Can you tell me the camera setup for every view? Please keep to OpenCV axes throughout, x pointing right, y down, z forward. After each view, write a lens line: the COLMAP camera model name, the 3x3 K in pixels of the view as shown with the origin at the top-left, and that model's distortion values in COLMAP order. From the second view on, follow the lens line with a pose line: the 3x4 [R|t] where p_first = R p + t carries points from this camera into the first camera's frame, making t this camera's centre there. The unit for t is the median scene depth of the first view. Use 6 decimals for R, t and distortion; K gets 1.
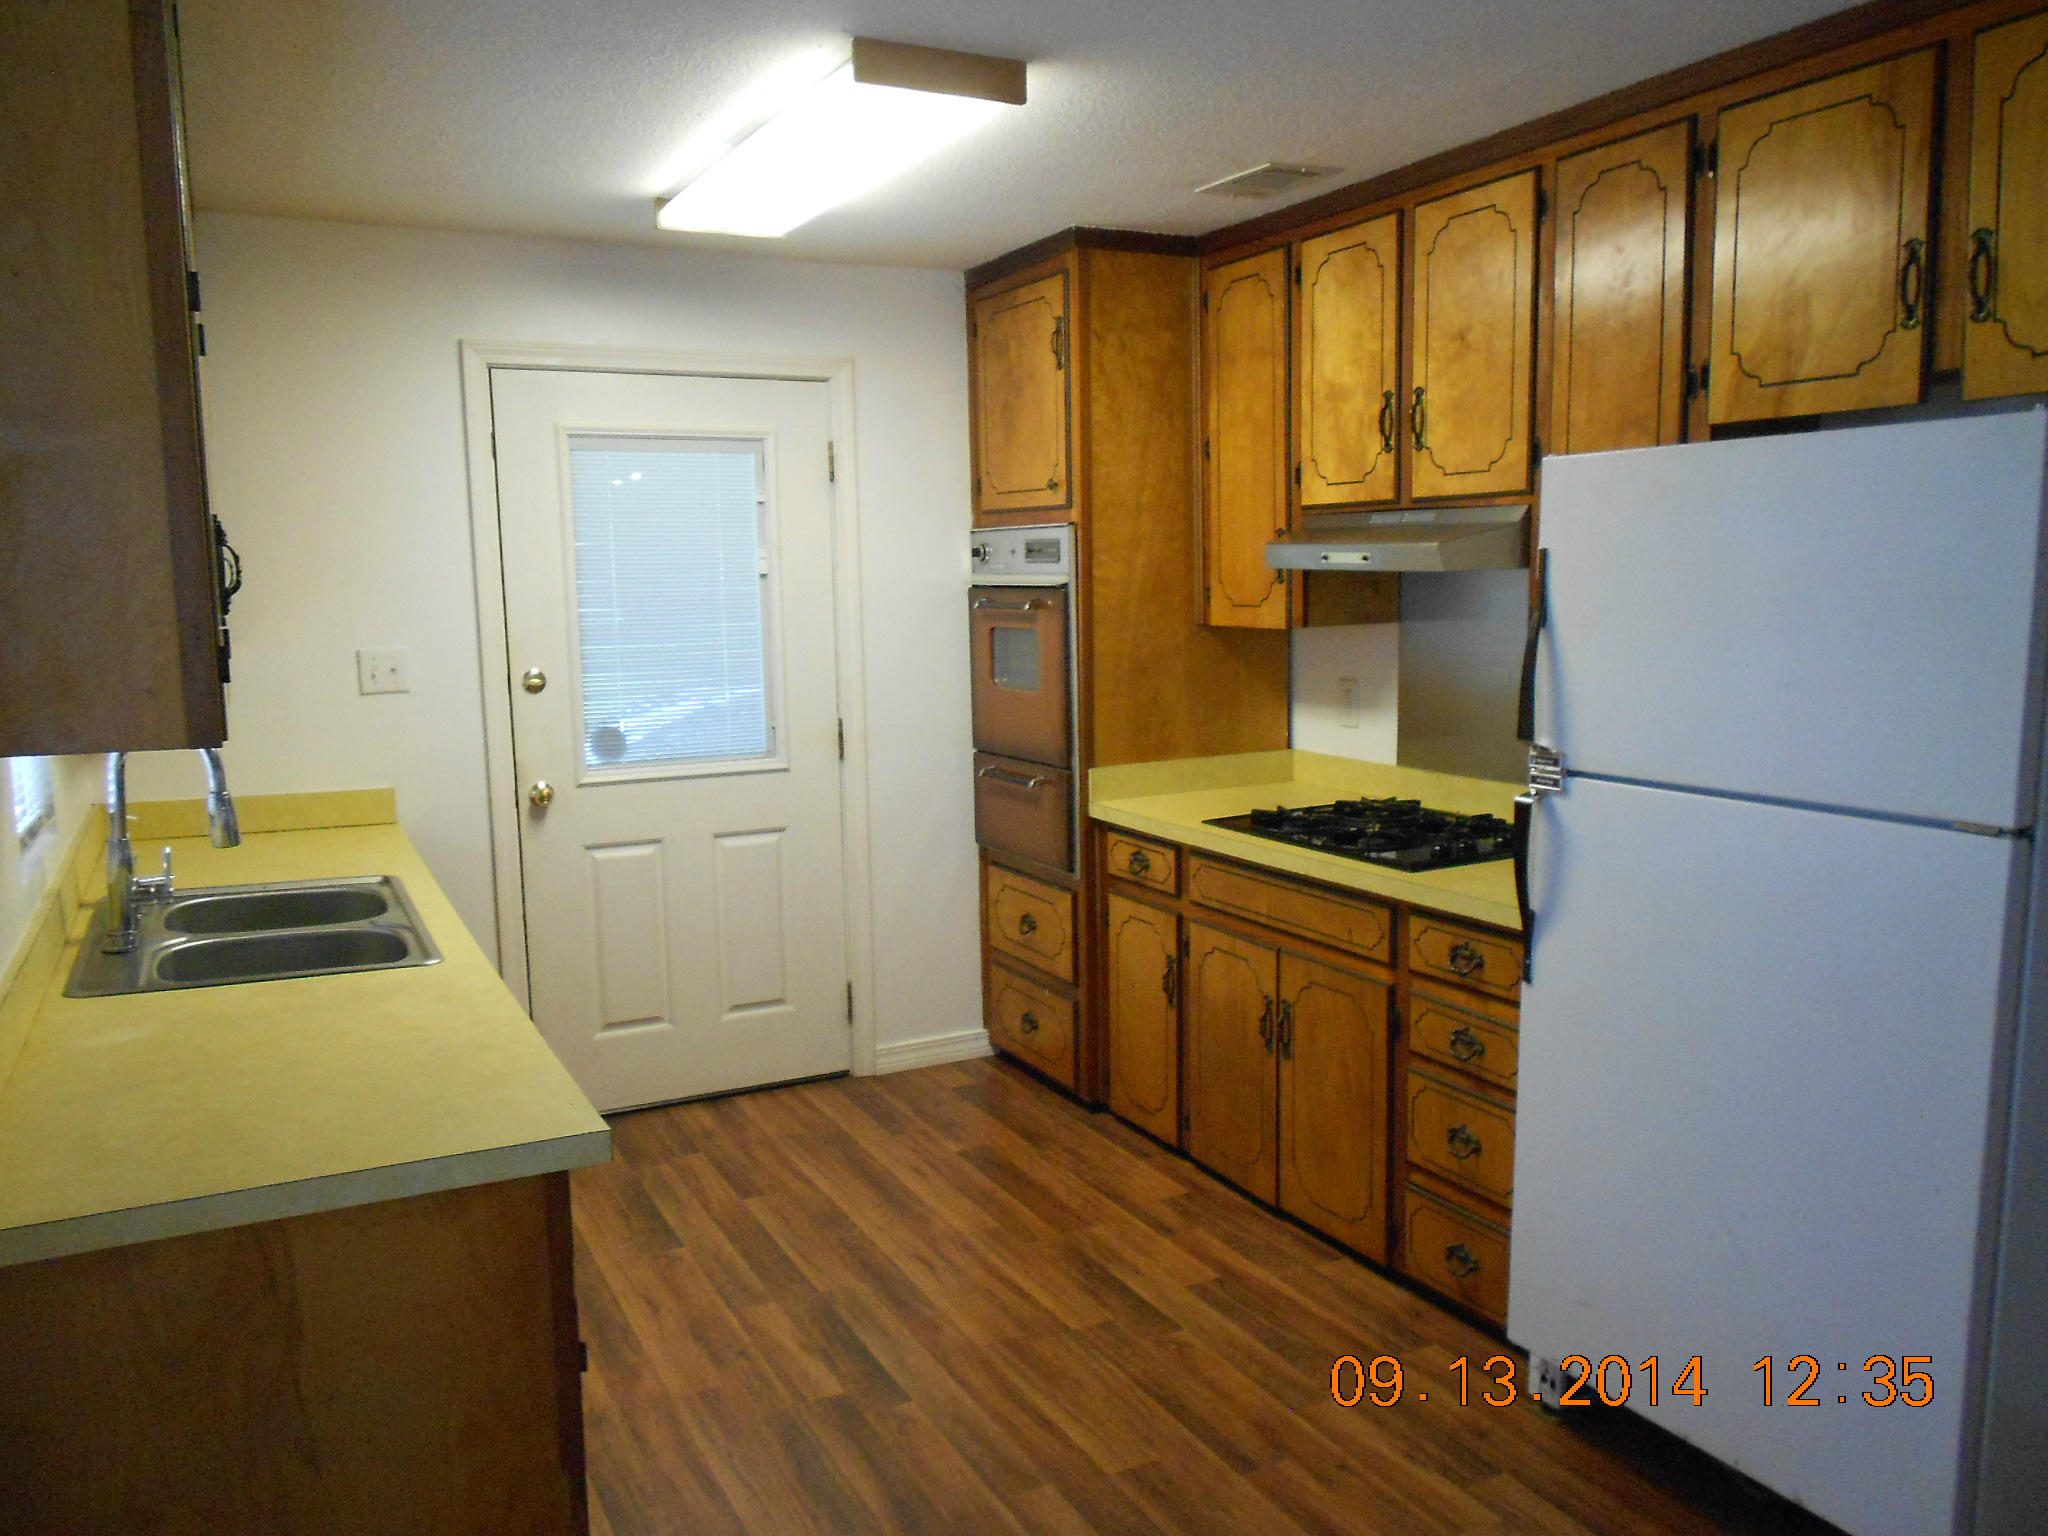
lens RADIAL K [[1553.8, 0, 1029.8], [0, 1553.8, 802.7], [0, 0, 1]] dist [-0.021168, -0.000048]
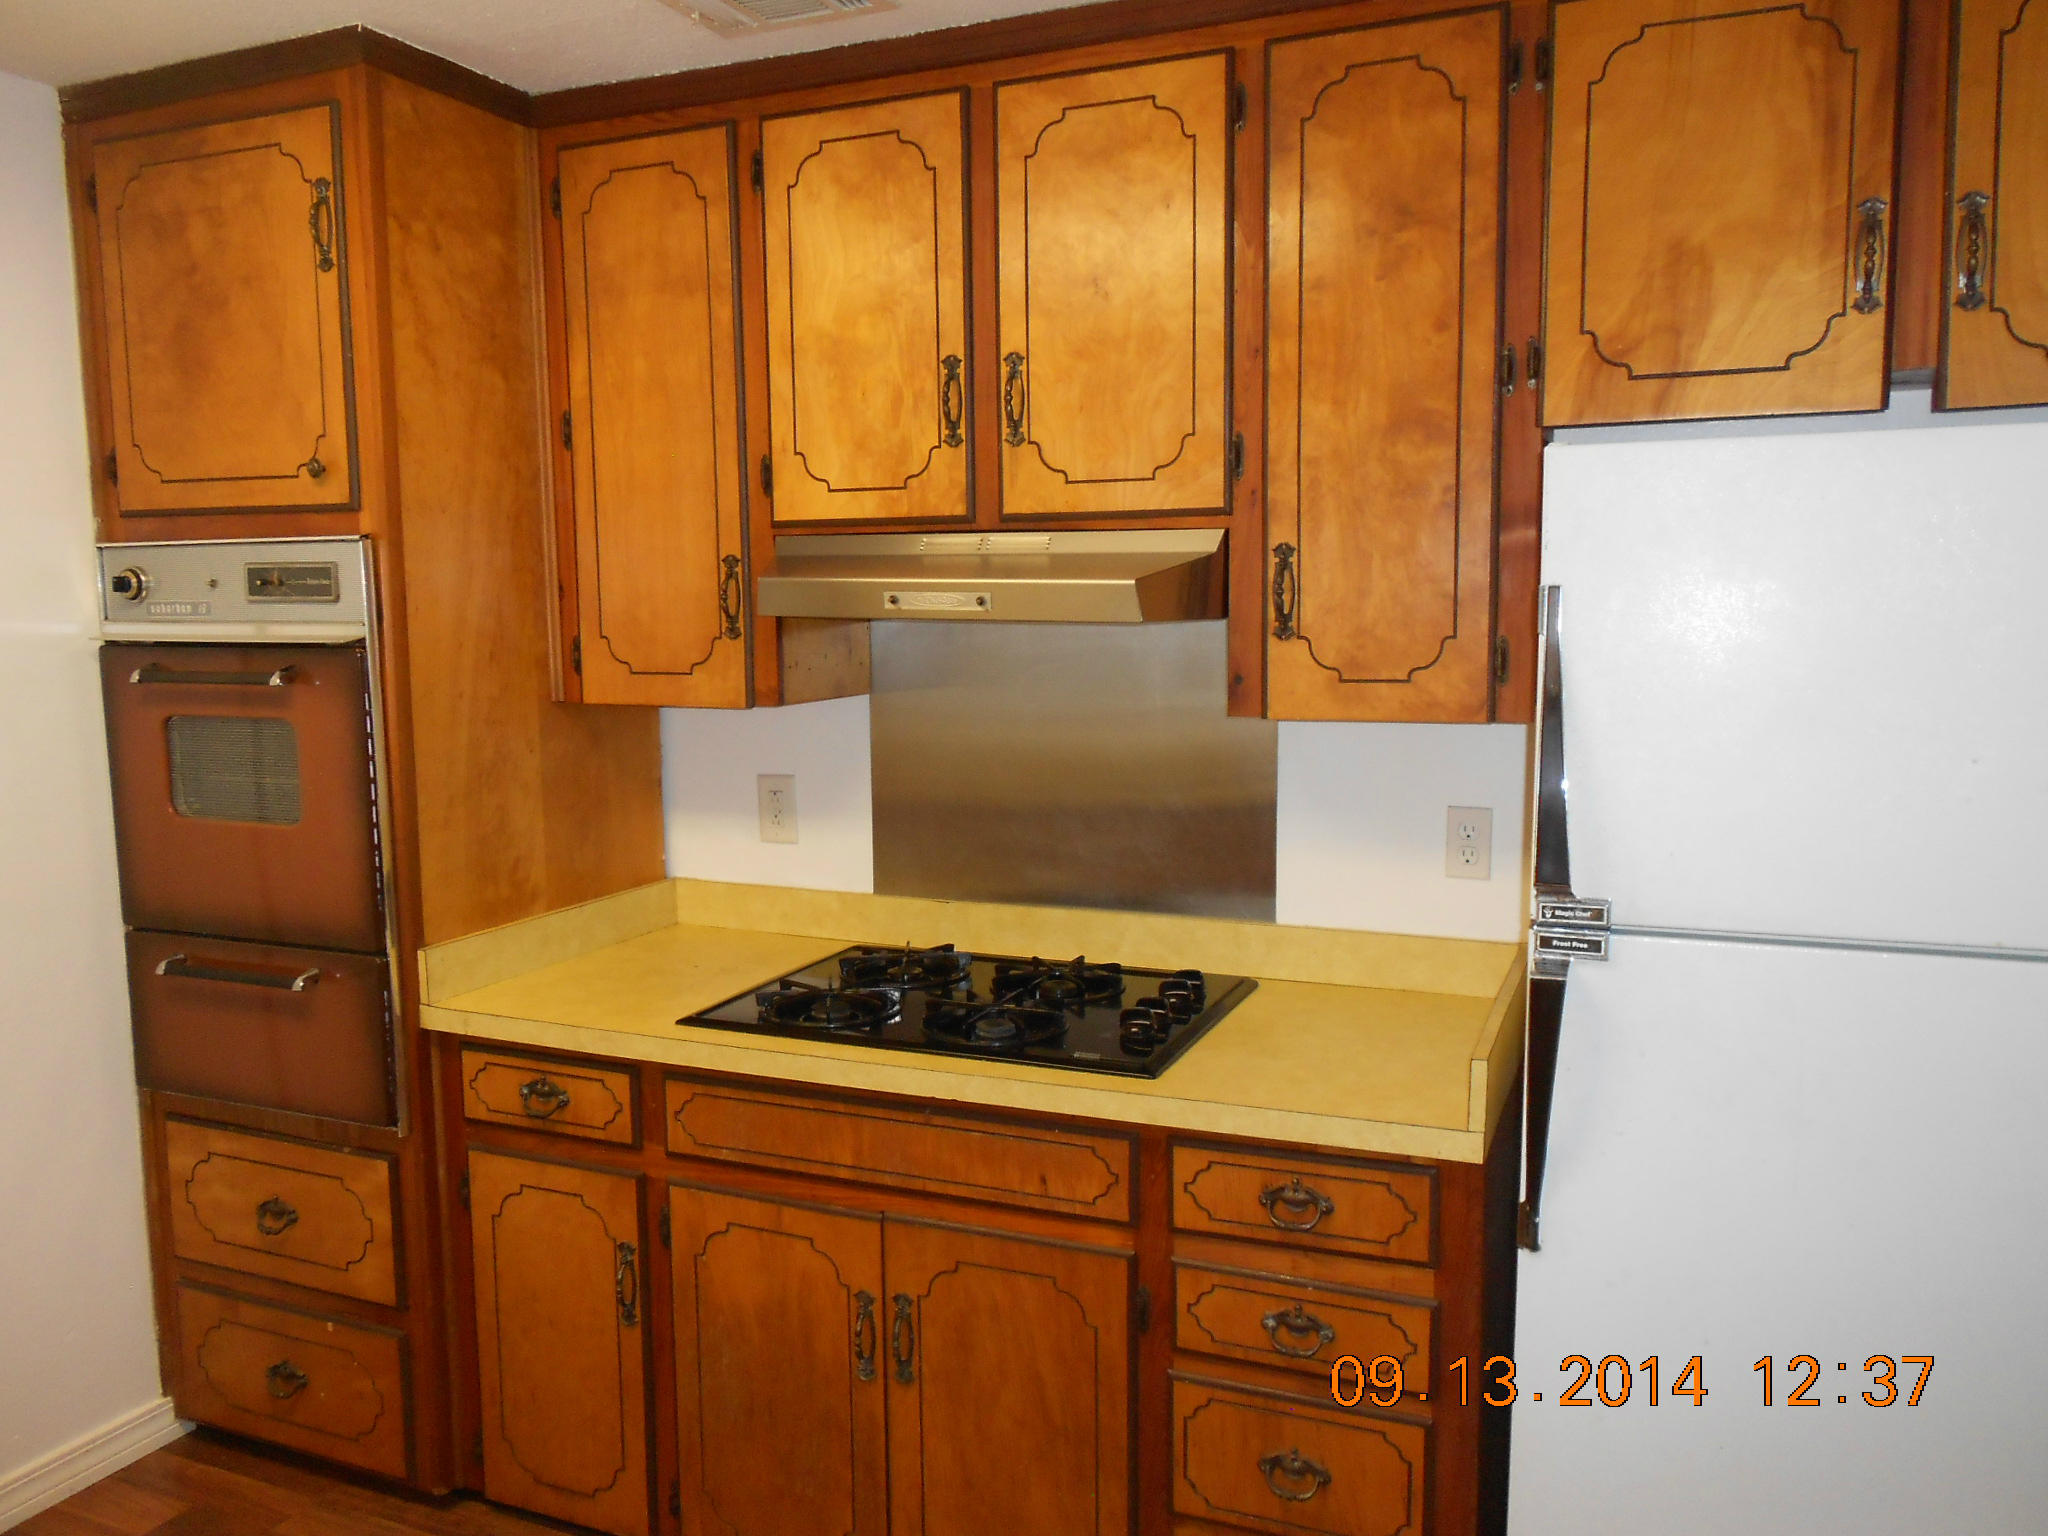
lens RADIAL K [[1553.8, 0, 1029.8], [0, 1553.8, 802.7], [0, 0, 1]] dist [-0.021168, -0.000048]
pose [[0.770791, -0.066153, 0.633645, -0.161528], [0.086661, 0.996237, -0.001411, -0.059769], [-0.631167, 0.056000, 0.773623, 0.412836]]
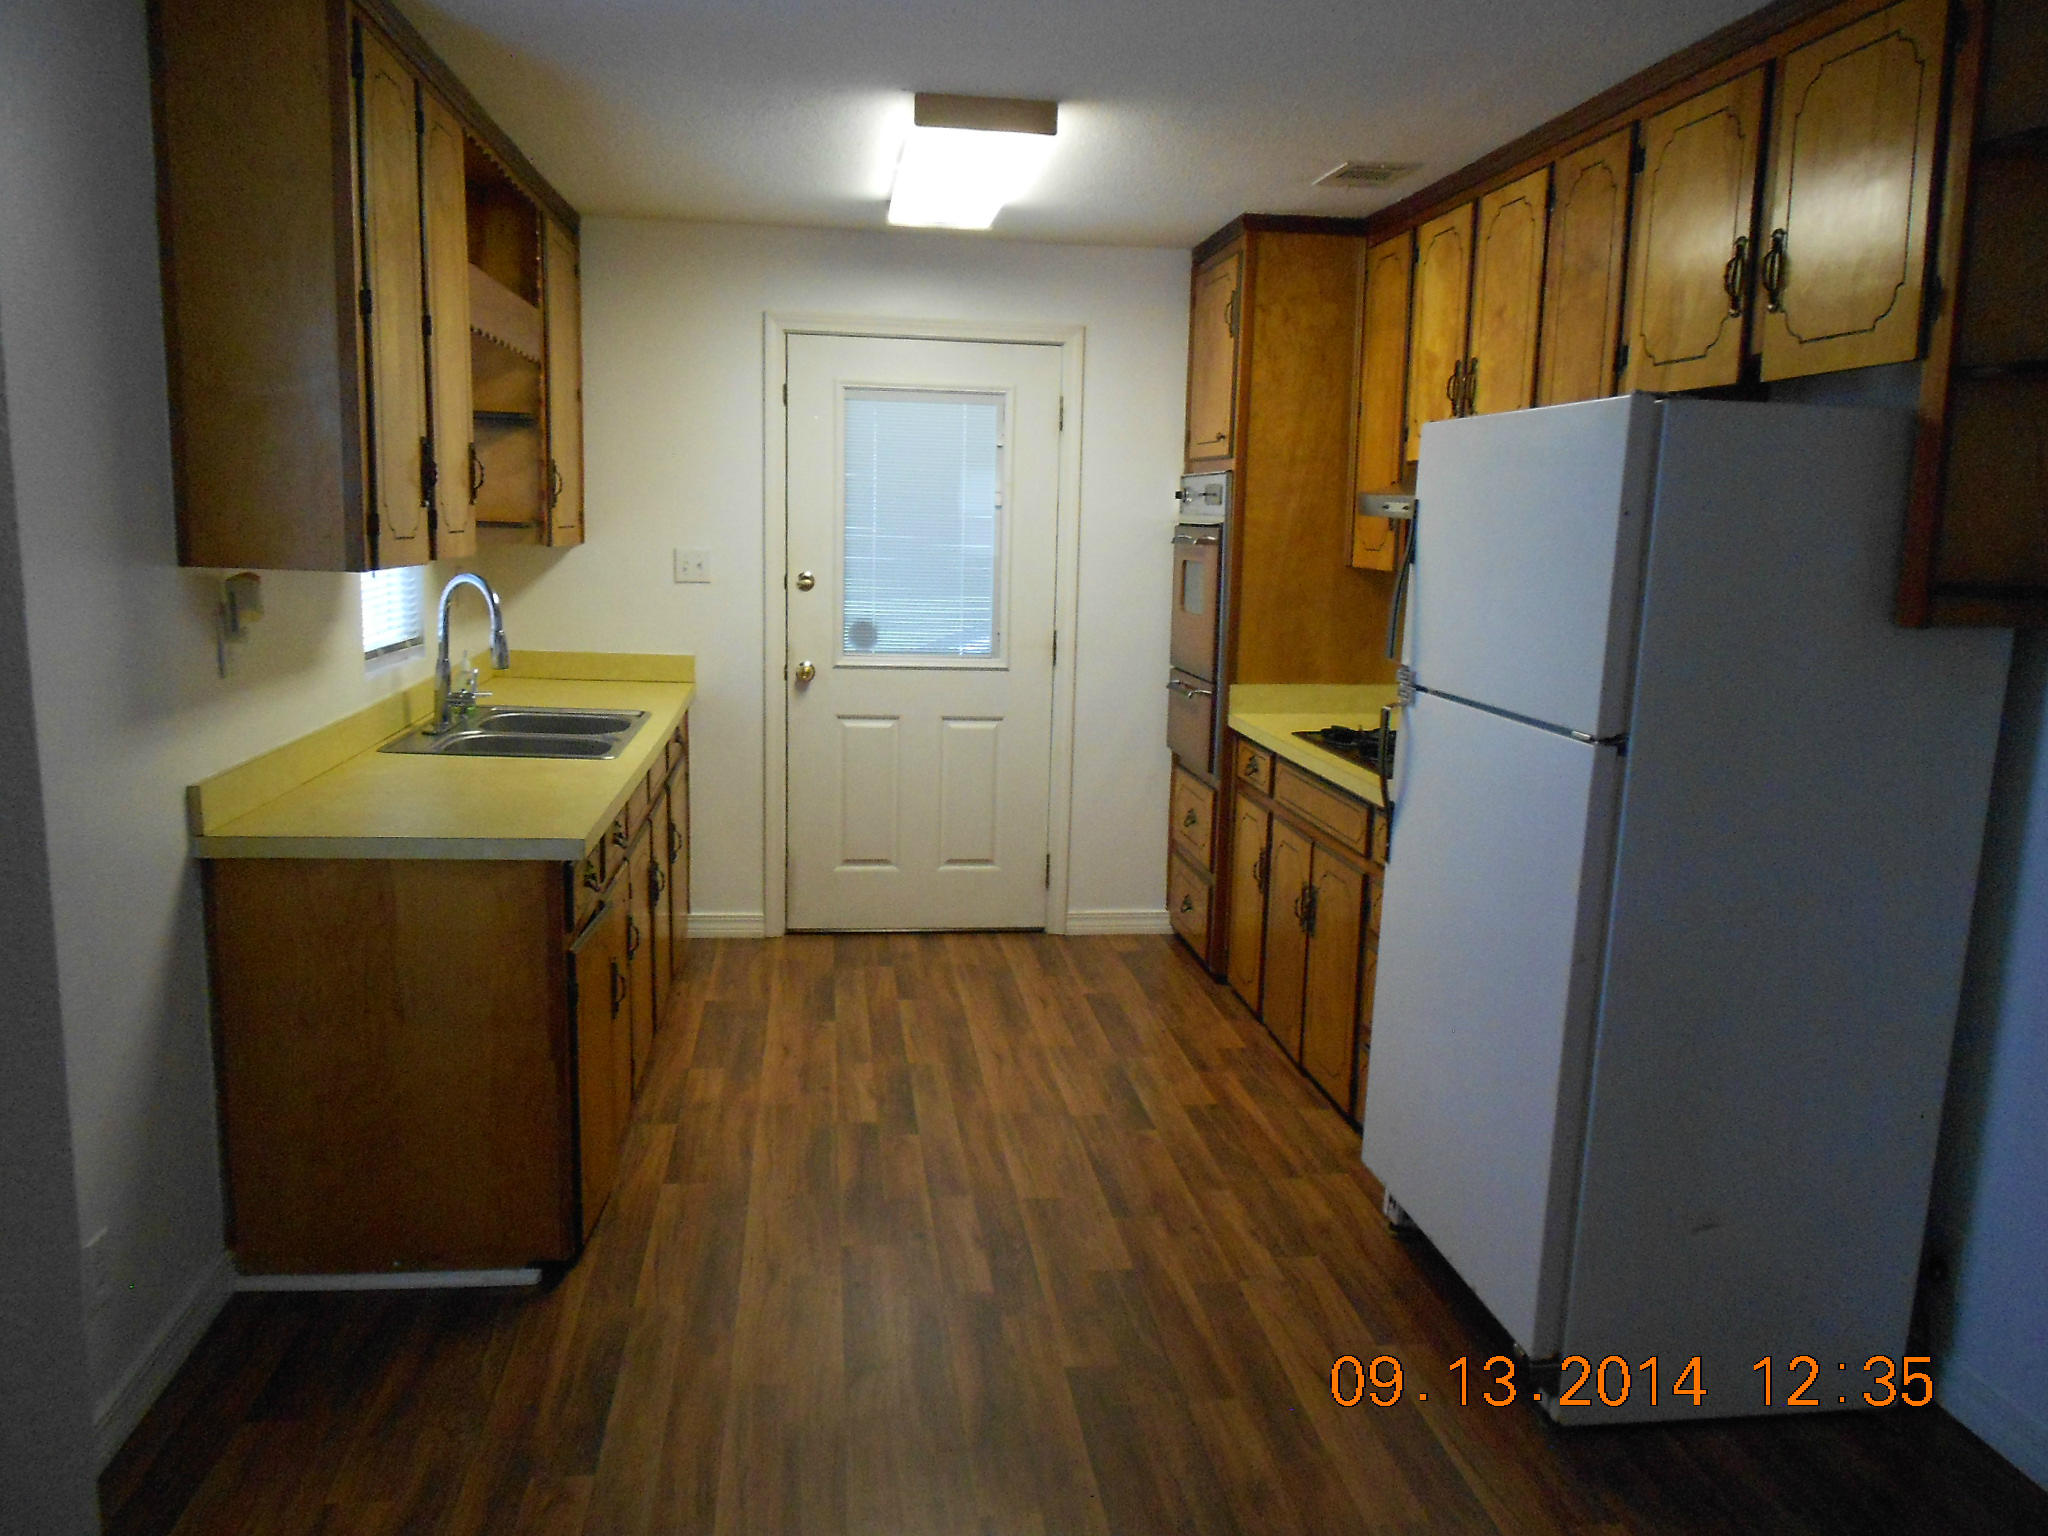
lens RADIAL K [[1553.8, 0, 1029.8], [0, 1553.8, 802.7], [0, 0, 1]] dist [-0.021168, -0.000048]
pose [[0.940665, 0.102673, -0.323432, 0.296135], [-0.092084, 0.994598, 0.047917, 0.025152], [0.326604, -0.015291, 0.945038, -0.151195]]
